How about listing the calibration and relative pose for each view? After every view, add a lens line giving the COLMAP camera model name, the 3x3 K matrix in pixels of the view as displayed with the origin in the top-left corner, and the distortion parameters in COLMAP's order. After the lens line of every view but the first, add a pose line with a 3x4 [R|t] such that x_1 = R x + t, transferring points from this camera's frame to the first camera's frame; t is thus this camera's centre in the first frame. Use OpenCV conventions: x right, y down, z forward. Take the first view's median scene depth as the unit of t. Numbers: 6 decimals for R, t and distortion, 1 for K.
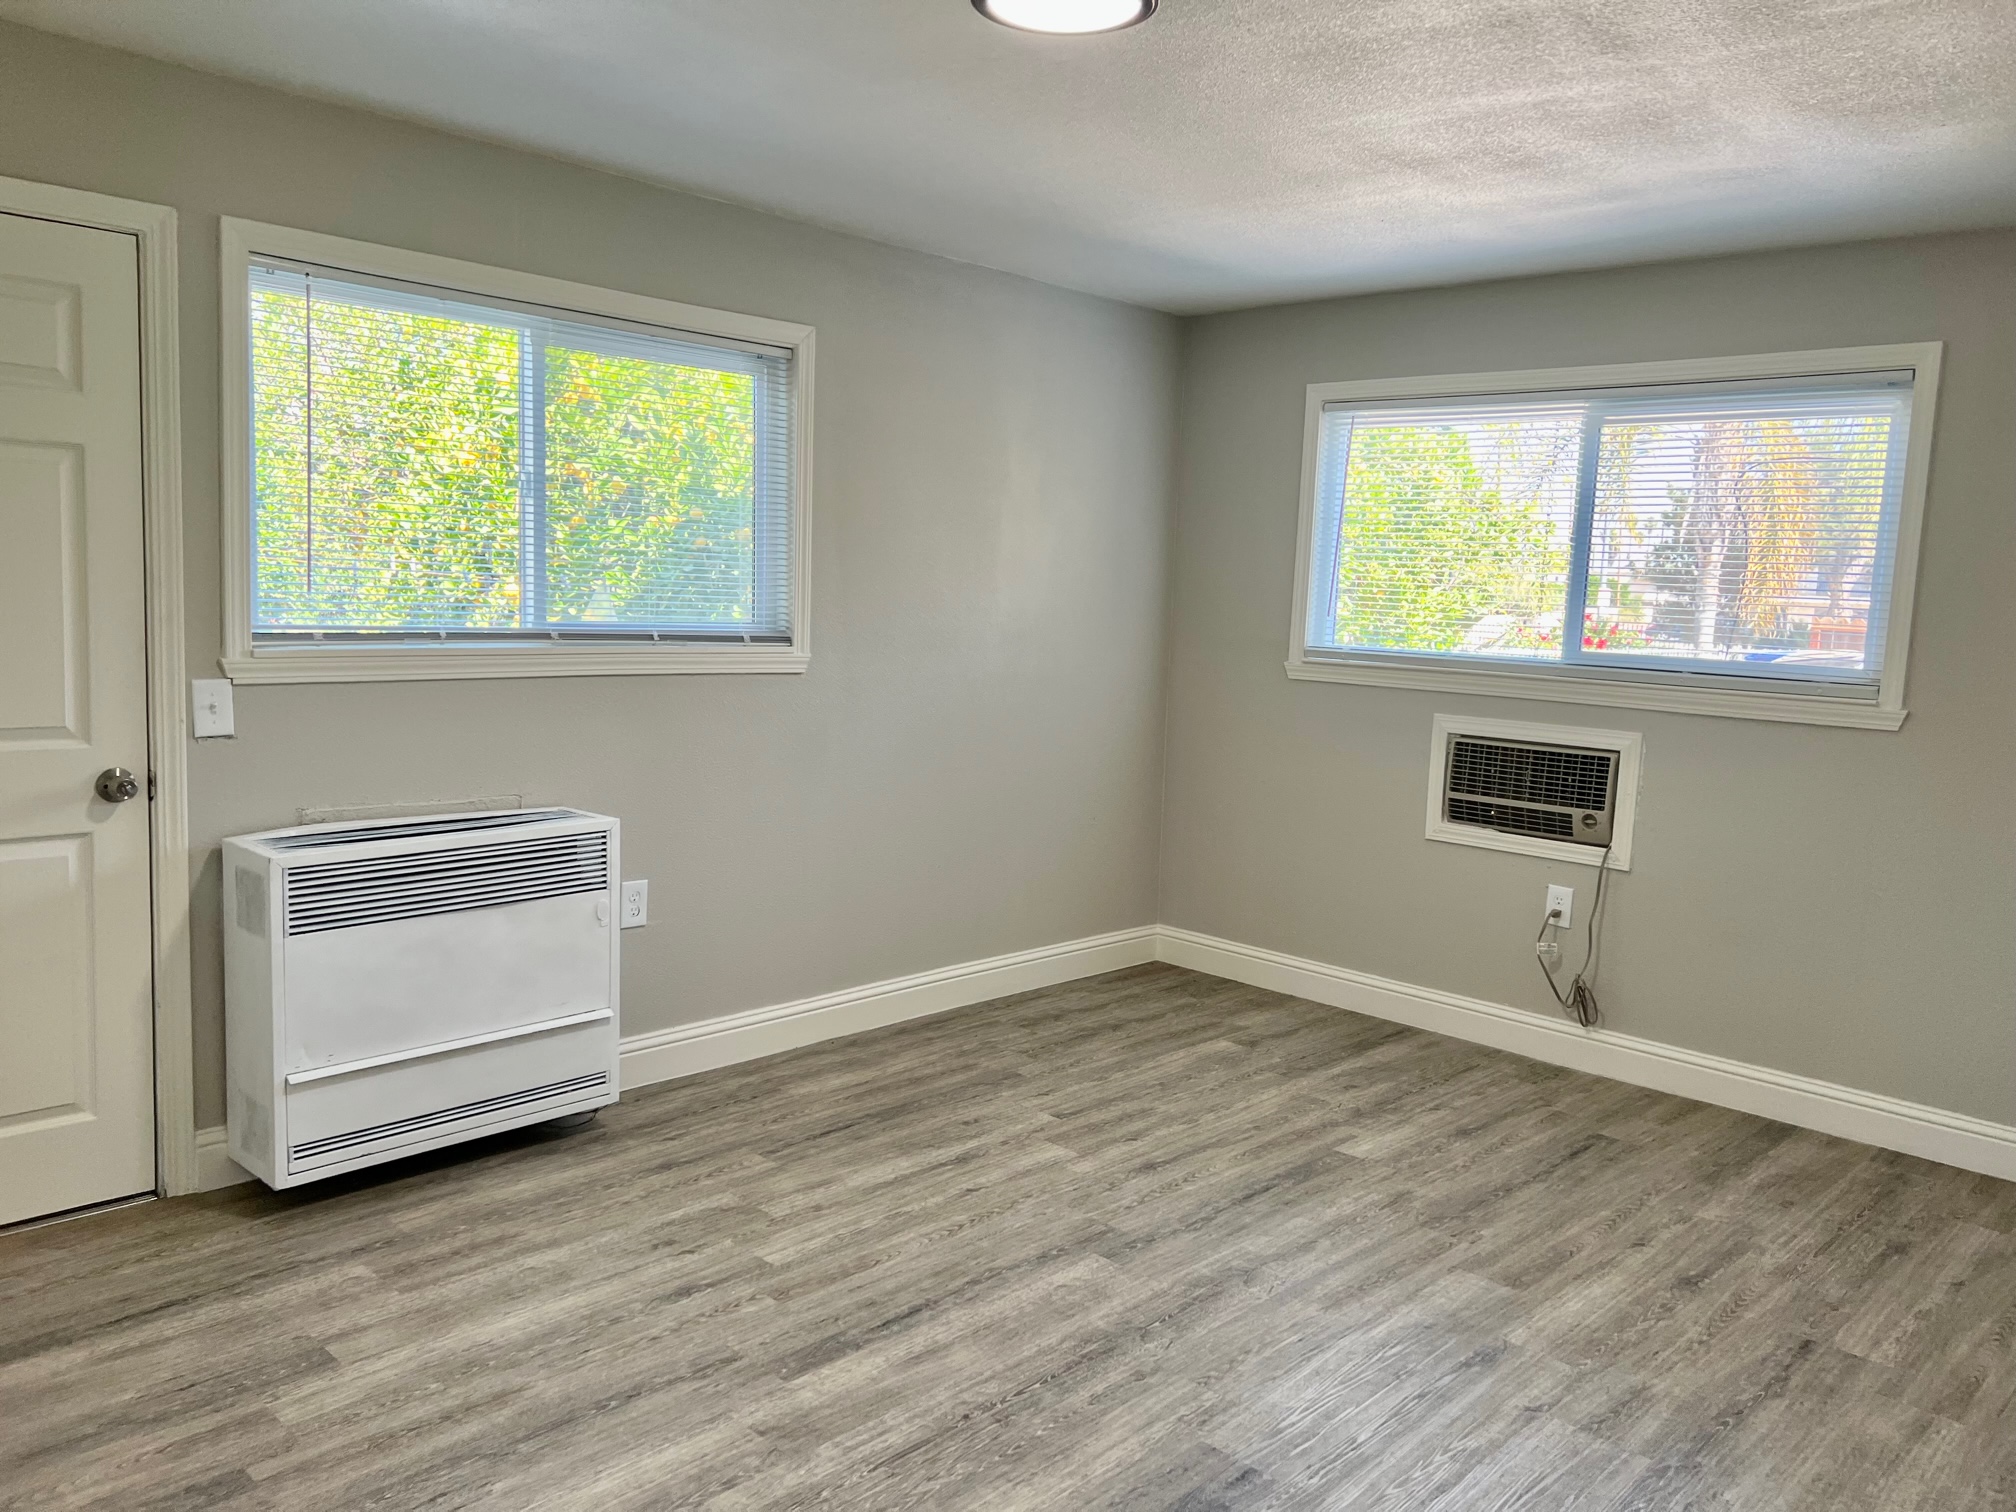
lens RADIAL K [[1481.6, 0, 1000.5], [0, 1481.6, 760.8], [0, 0, 1]] dist [0.066162, -0.129454]
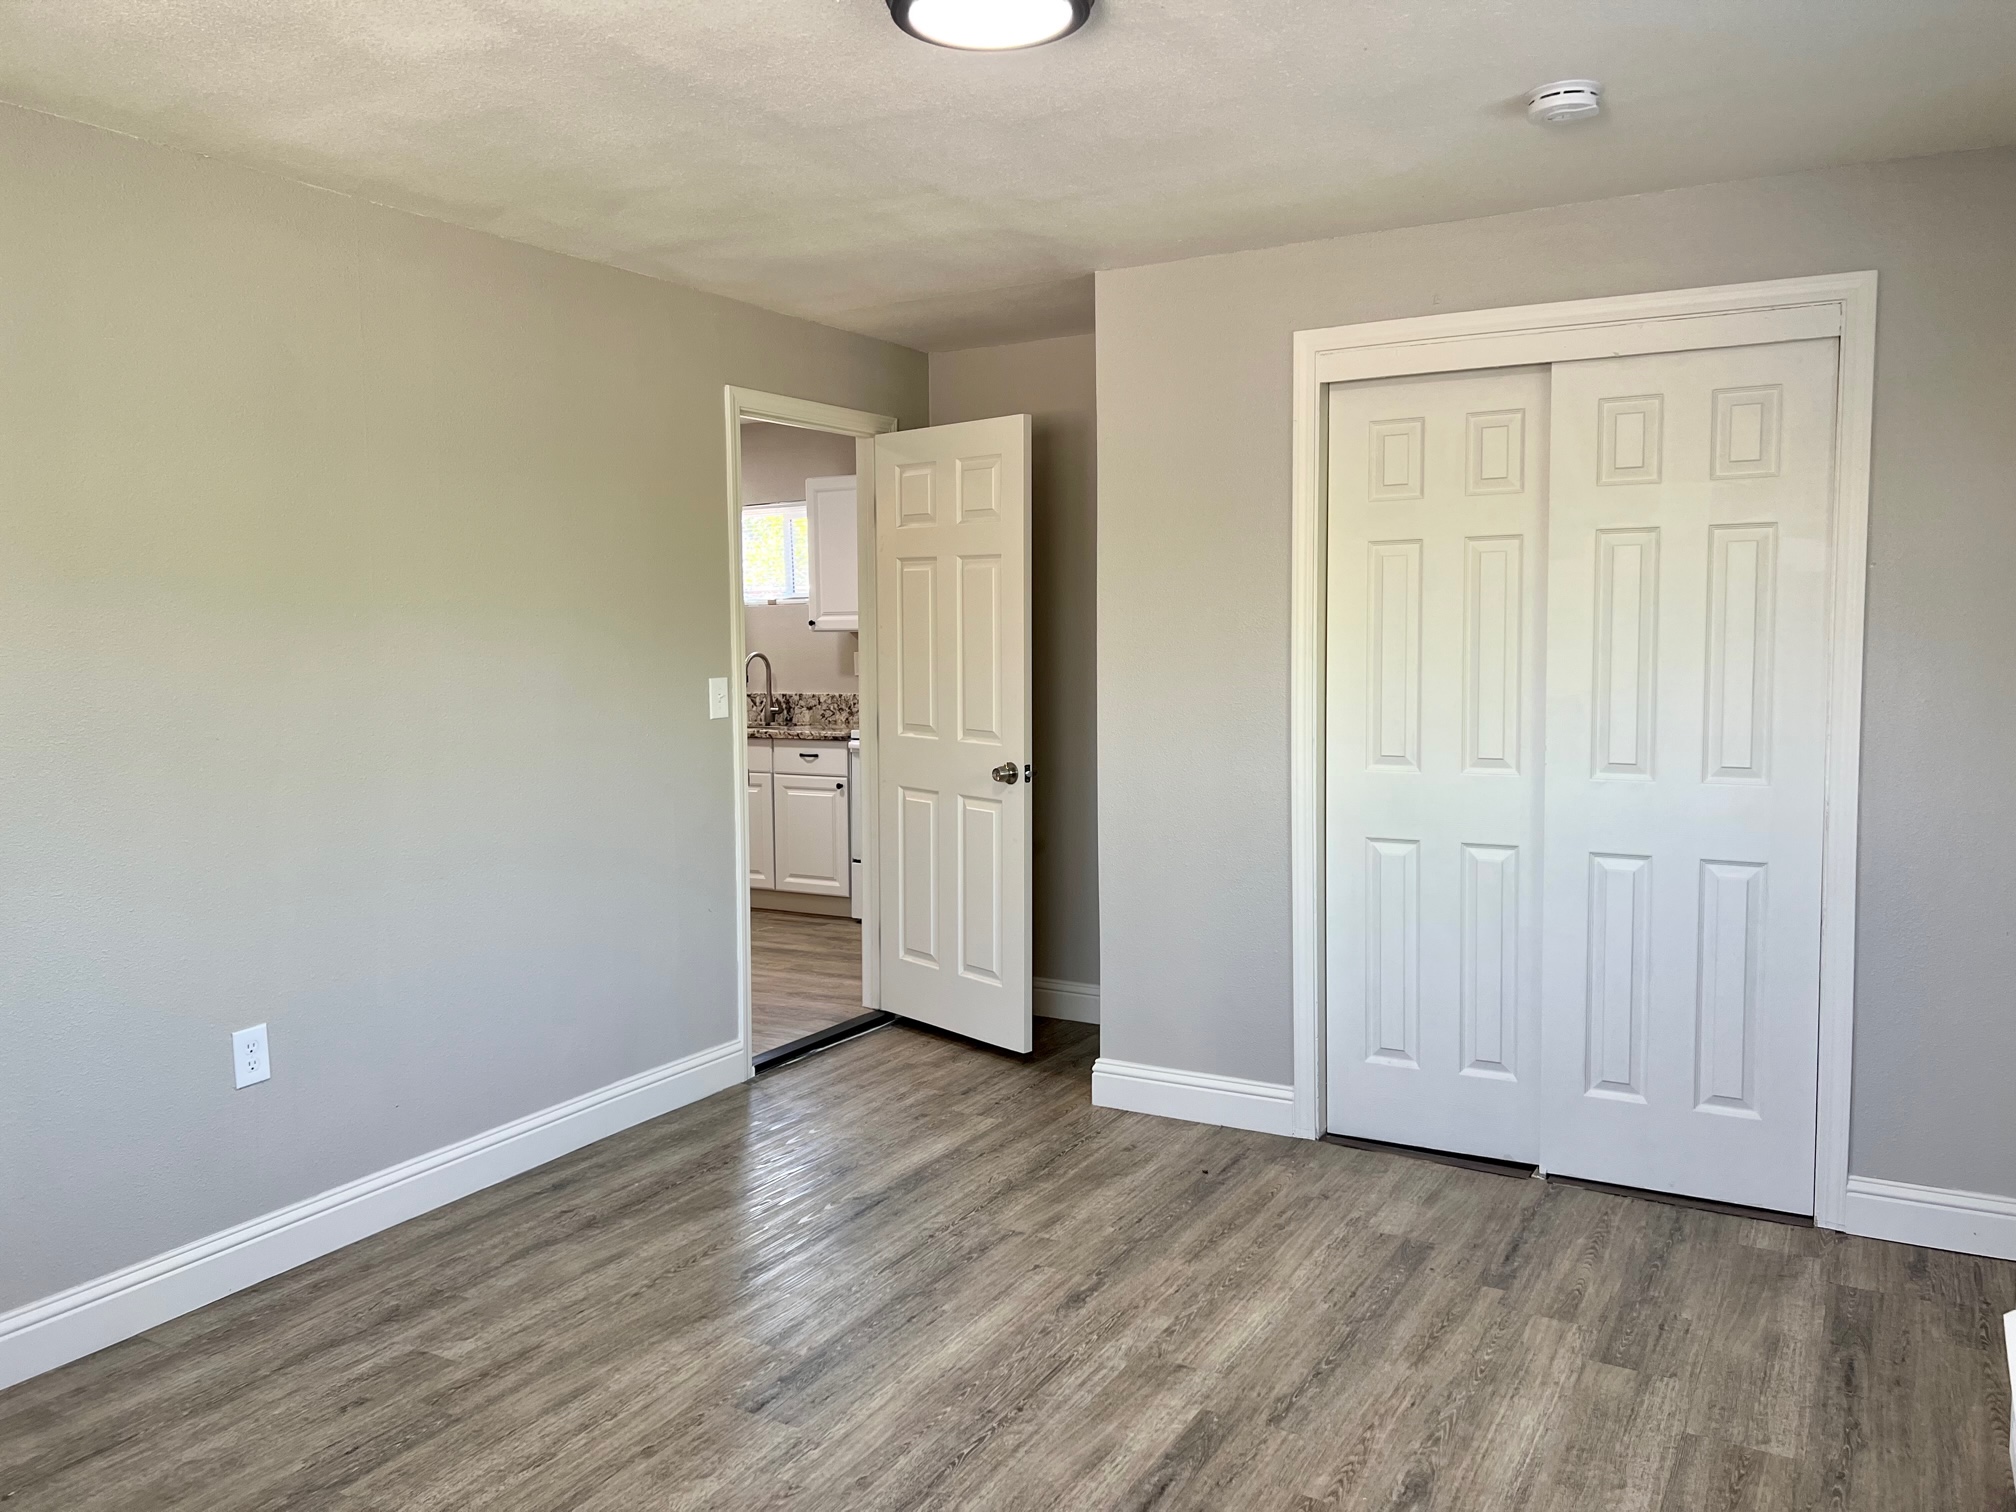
lens RADIAL K [[1481.6, 0, 1000.5], [0, 1481.6, 760.8], [0, 0, 1]] dist [0.066162, -0.129454]
pose [[-0.970729, -0.006946, -0.240077, 0.242147], [-0.055685, 0.978854, 0.196835, -0.215226], [0.233633, 0.204442, -0.950589, 1.861722]]
